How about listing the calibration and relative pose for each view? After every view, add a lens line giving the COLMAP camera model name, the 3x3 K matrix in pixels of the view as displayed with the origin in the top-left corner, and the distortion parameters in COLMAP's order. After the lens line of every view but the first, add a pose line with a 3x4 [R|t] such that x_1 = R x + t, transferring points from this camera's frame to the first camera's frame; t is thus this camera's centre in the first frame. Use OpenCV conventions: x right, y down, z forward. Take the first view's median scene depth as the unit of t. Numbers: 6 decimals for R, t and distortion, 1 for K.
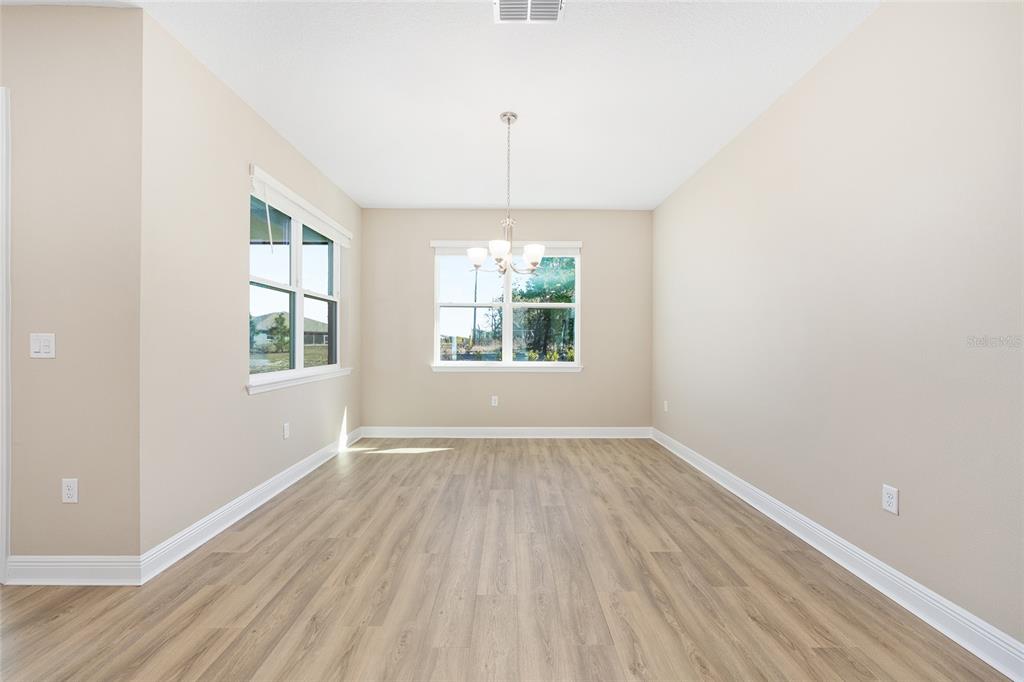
lens RADIAL K [[410.1, 0, 513.6], [0, 410.1, 340.4], [0, 0, 1]] dist [-0.002824, 0.001086]
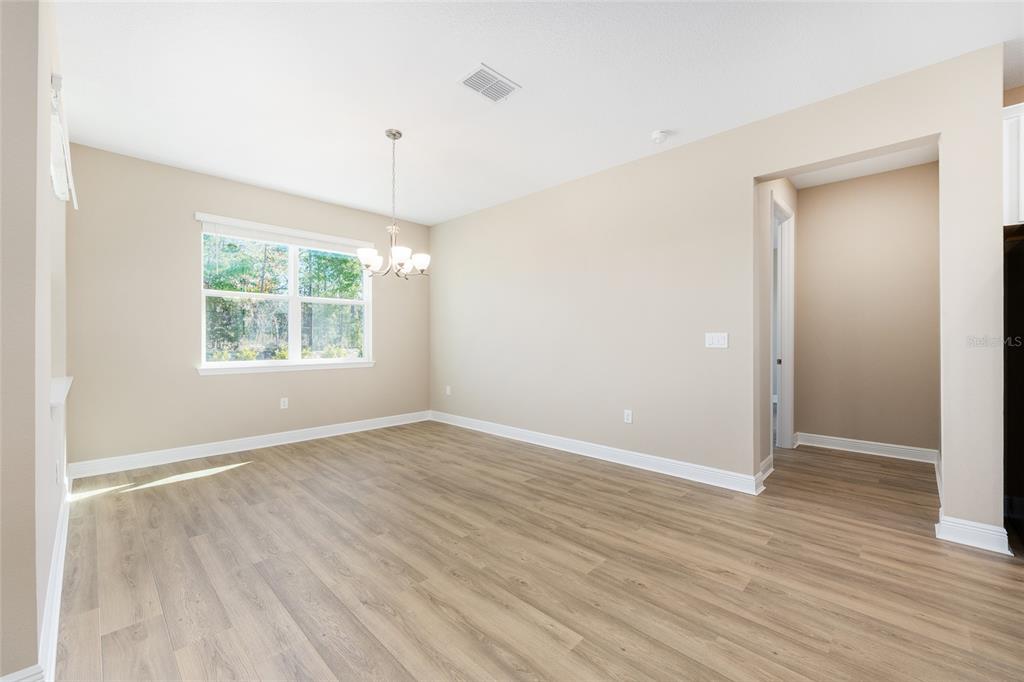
lens RADIAL K [[410.1, 0, 513.8], [0, 410.1, 338.1], [0, 0, 1]] dist [-0.002824, 0.001086]
pose [[0.704612, -0.002217, 0.709590, -0.636543], [-0.000207, 0.999994, 0.003330, 0.000155], [-0.709593, -0.002493, 0.704607, -0.003419]]
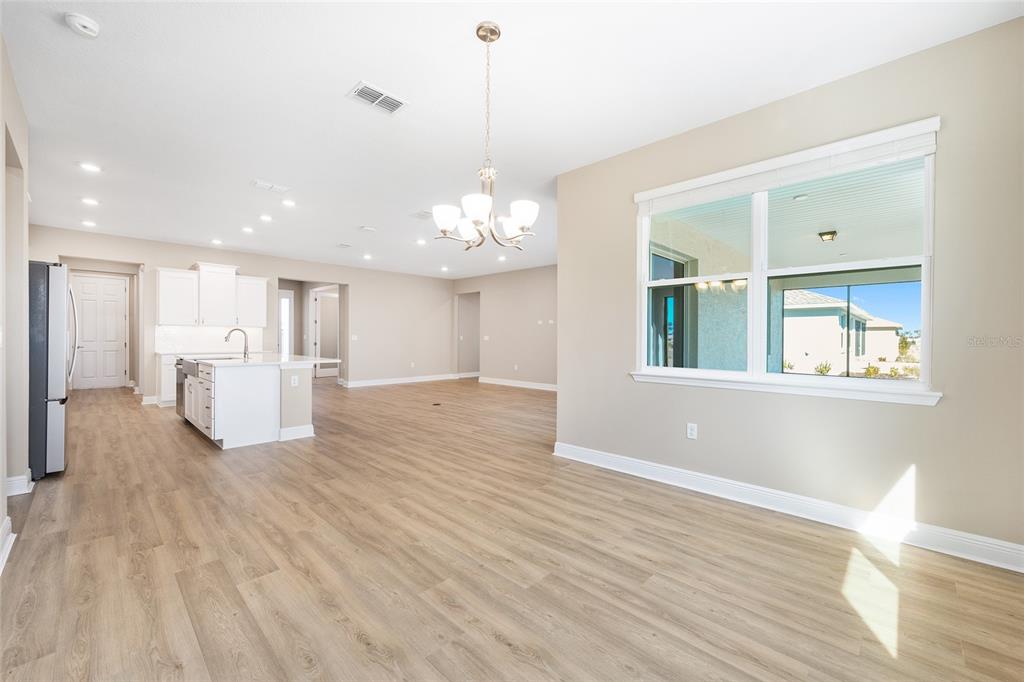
lens RADIAL K [[410.1, 0, 516.3], [0, 410.1, 335.7], [0, 0, 1]] dist [-0.002824, 0.001086]
pose [[-0.699770, -0.009447, -0.714305, 0.536213], [-0.004613, 0.999951, -0.008706, 0.008808], [0.714353, -0.002797, -0.699780, 1.744836]]
